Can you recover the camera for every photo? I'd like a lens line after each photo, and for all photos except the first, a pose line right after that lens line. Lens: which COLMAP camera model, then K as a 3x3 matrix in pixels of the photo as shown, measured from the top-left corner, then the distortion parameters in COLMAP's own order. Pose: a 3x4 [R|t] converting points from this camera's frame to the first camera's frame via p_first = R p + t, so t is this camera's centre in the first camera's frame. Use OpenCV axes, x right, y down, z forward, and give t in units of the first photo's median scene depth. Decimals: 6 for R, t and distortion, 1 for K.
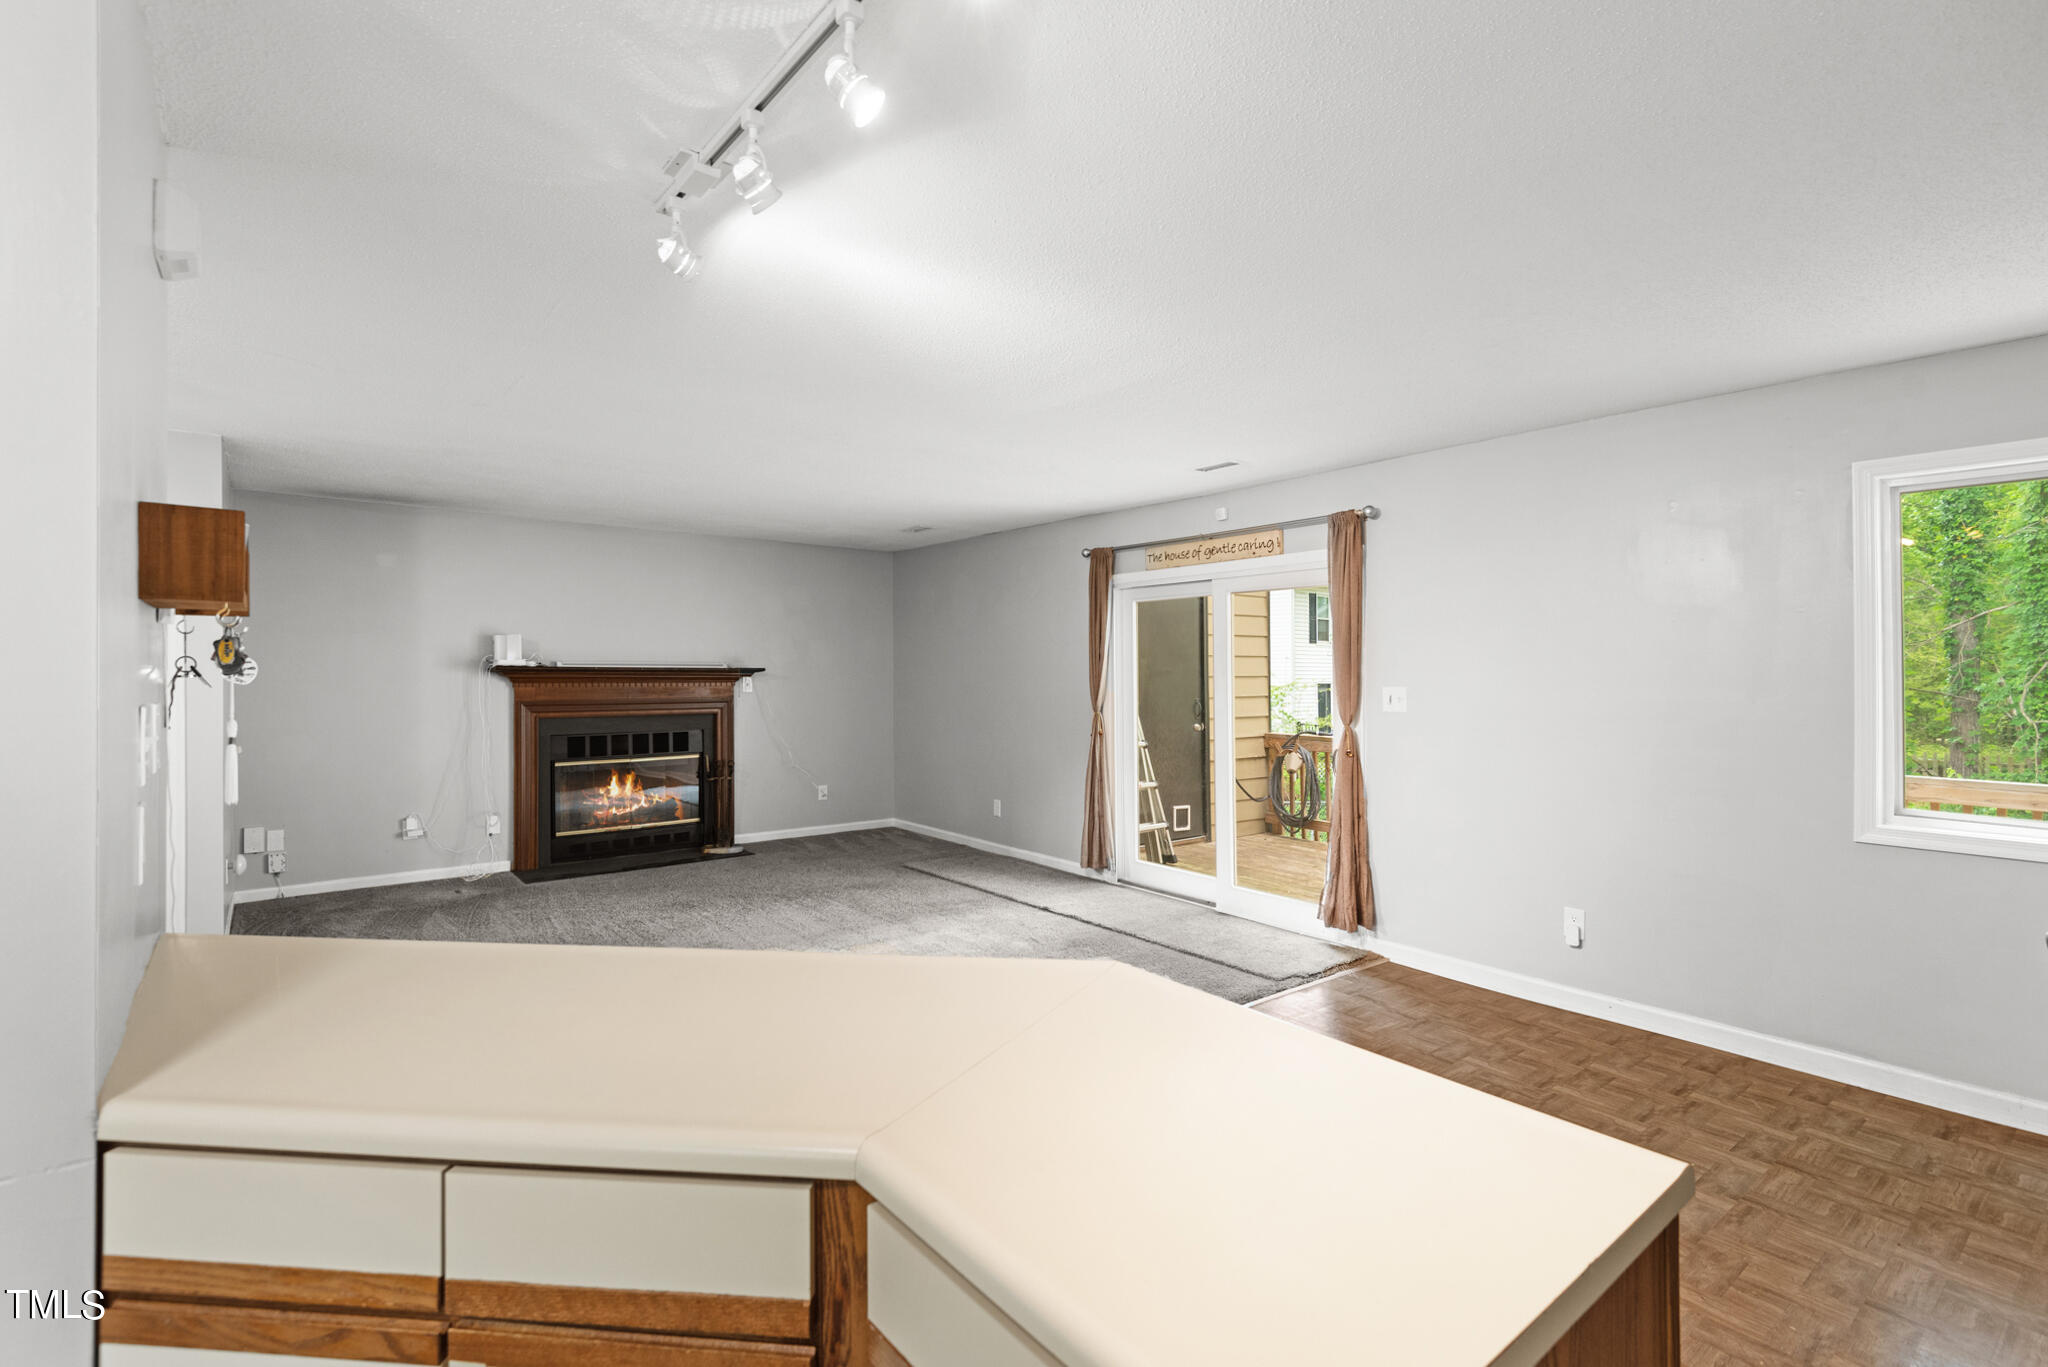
lens RADIAL K [[921.4, 0, 1023.5], [0, 921.4, 685.6], [0, 0, 1]] dist [0.037164, -0.023941]
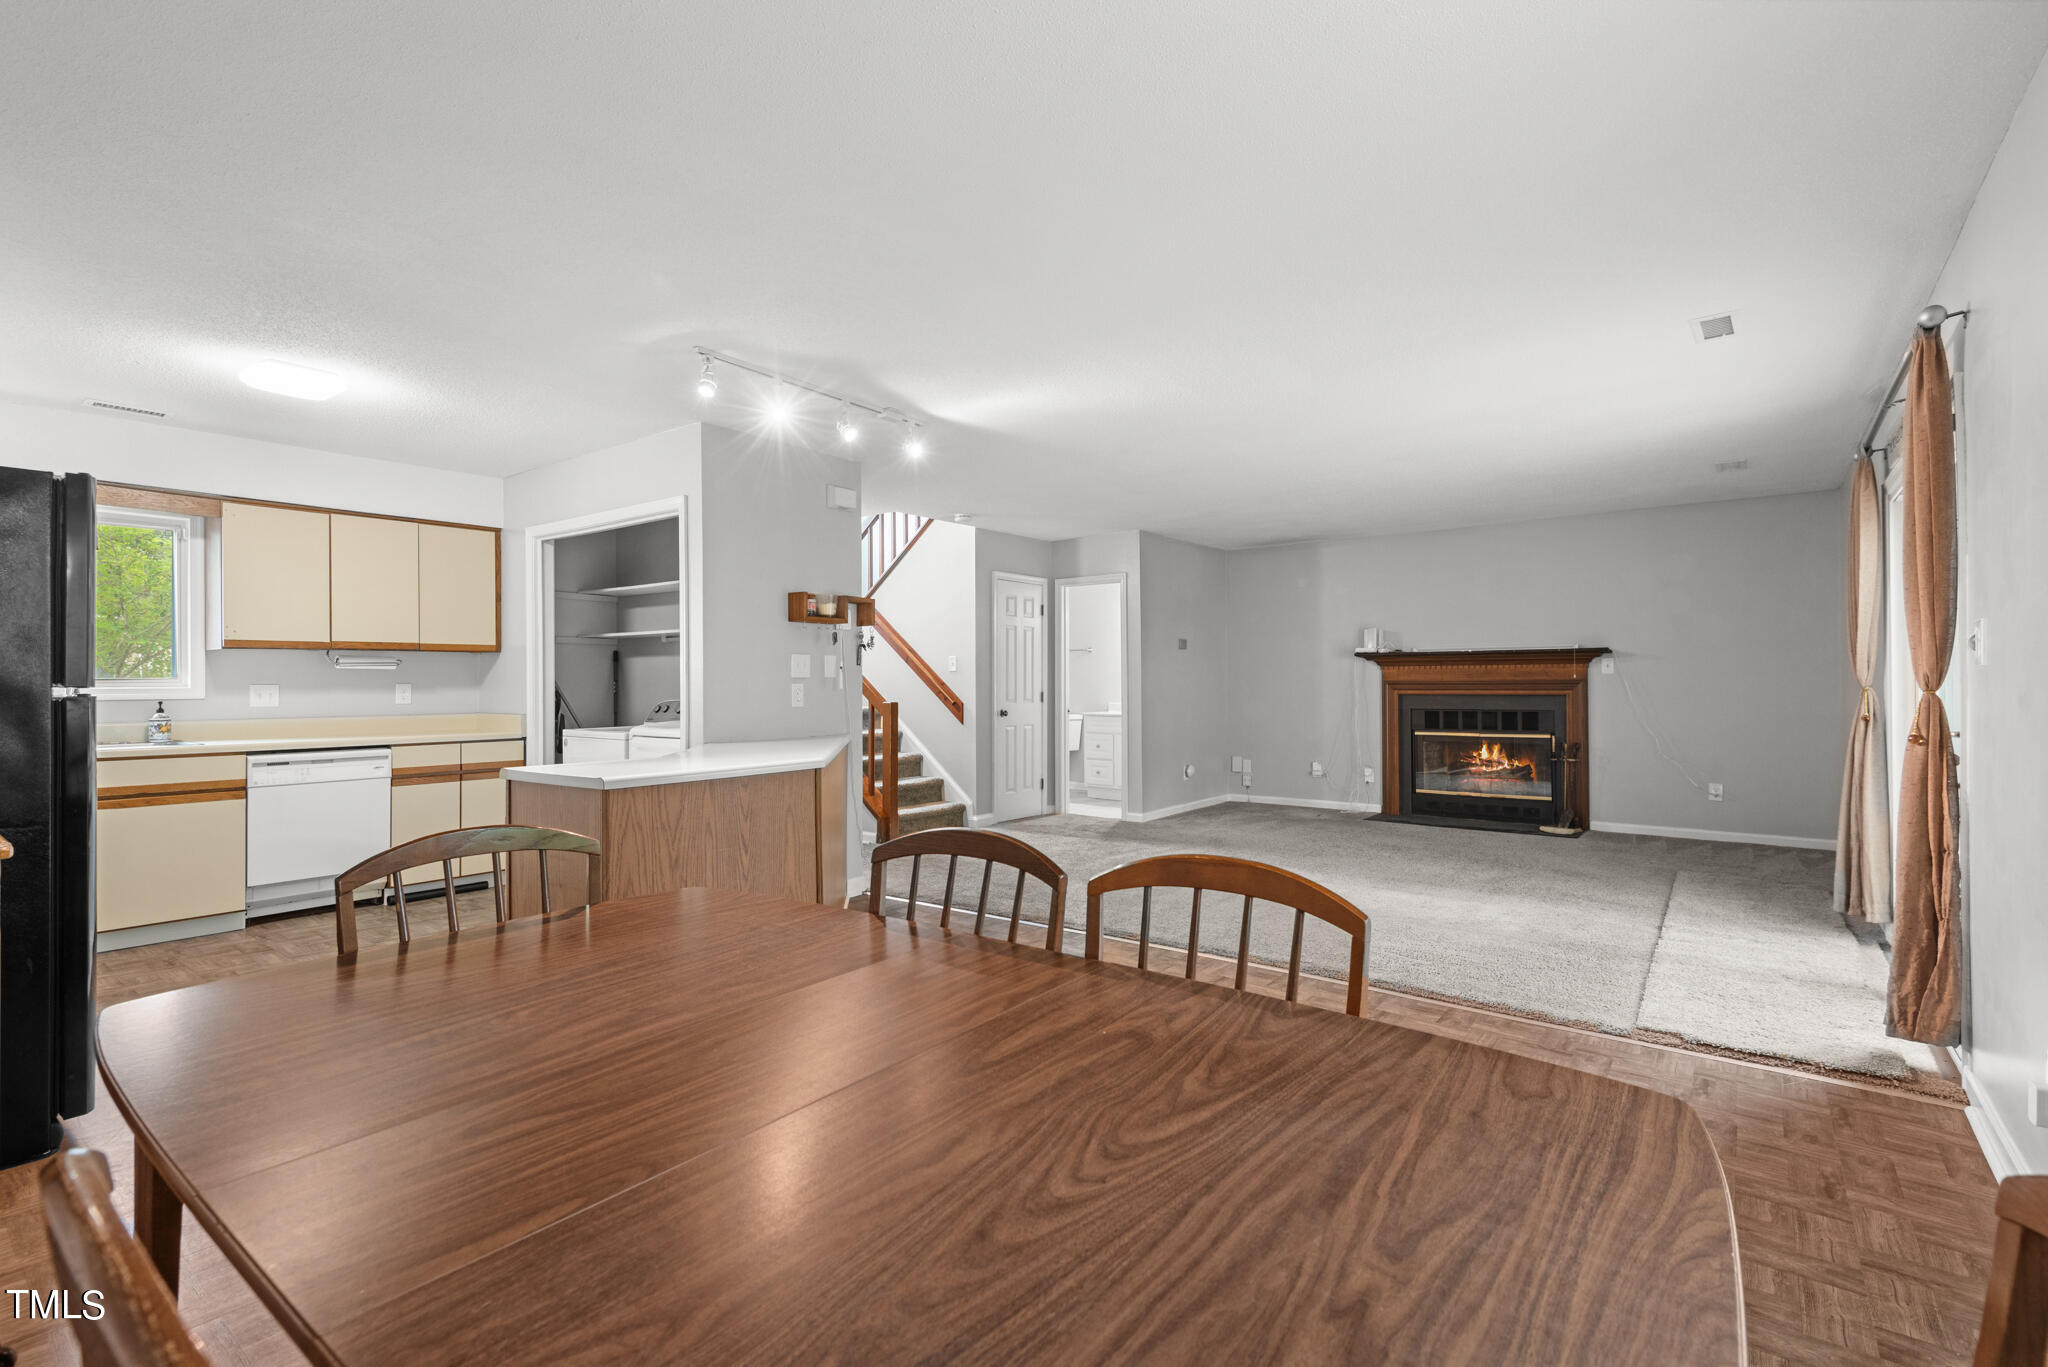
lens RADIAL K [[921.4, 0, 1023.5], [0, 921.4, 685.6], [0, 0, 1]] dist [0.037164, -0.023941]
pose [[0.236685, -0.002288, -0.971584, 0.578282], [-0.007804, 0.999960, -0.004256, 0.033455], [0.971555, 0.008590, 0.236658, 0.225142]]
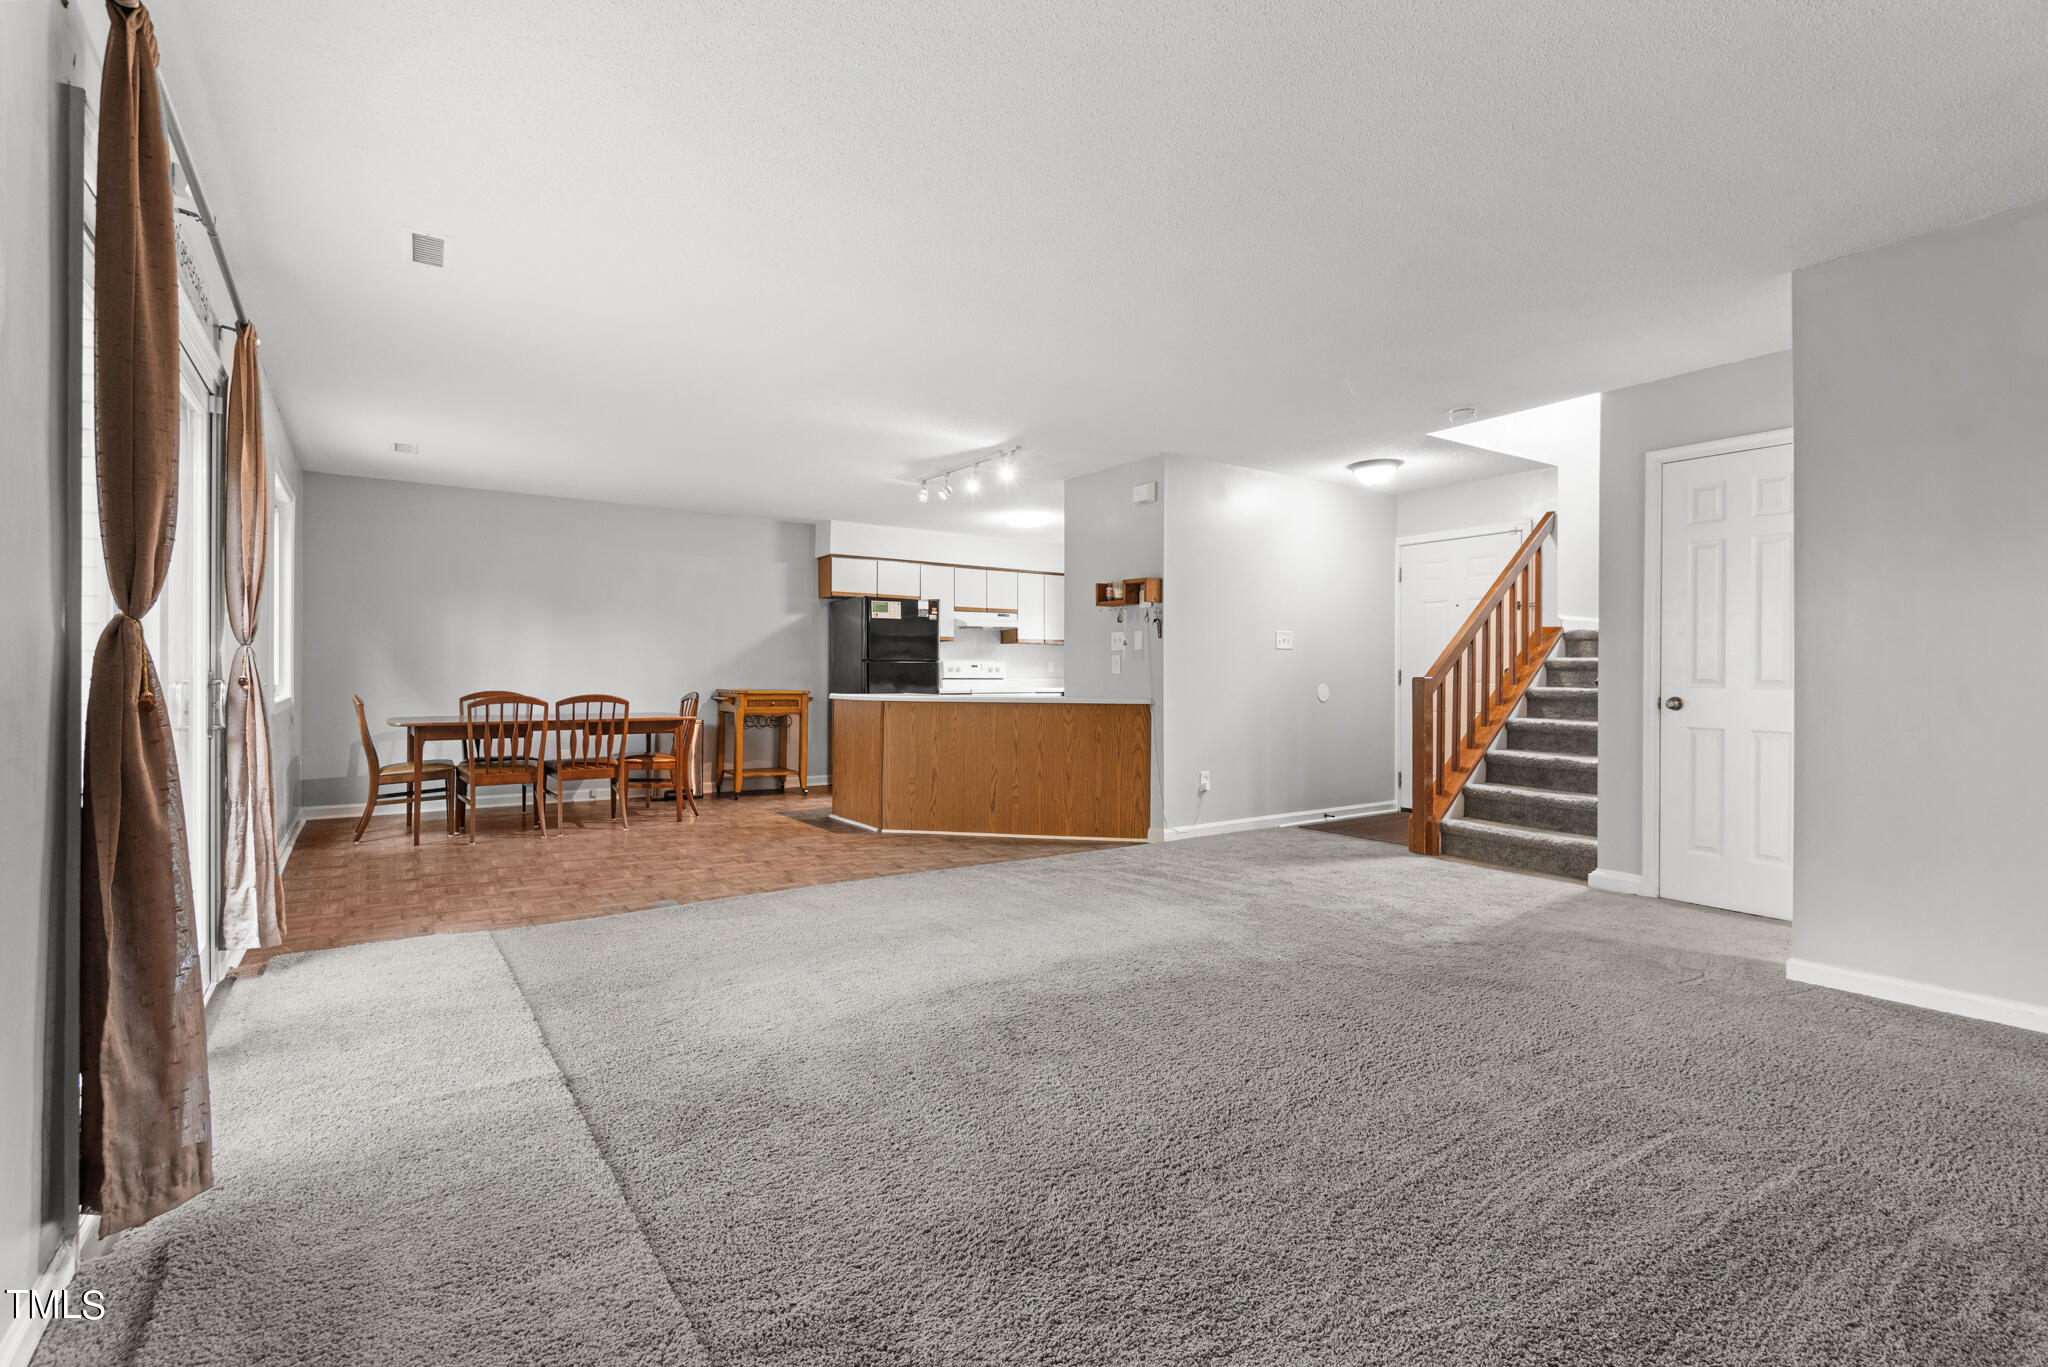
lens RADIAL K [[926.5, 0, 1024.0], [0, 926.5, 683.5], [0, 0, 1]] dist [0.083308, -0.023996]
pose [[-0.998157, -0.007551, 0.060216, -0.189383], [-0.006037, 0.999662, 0.025275, 0.035723], [-0.060387, 0.024865, -0.997865, 1.224764]]
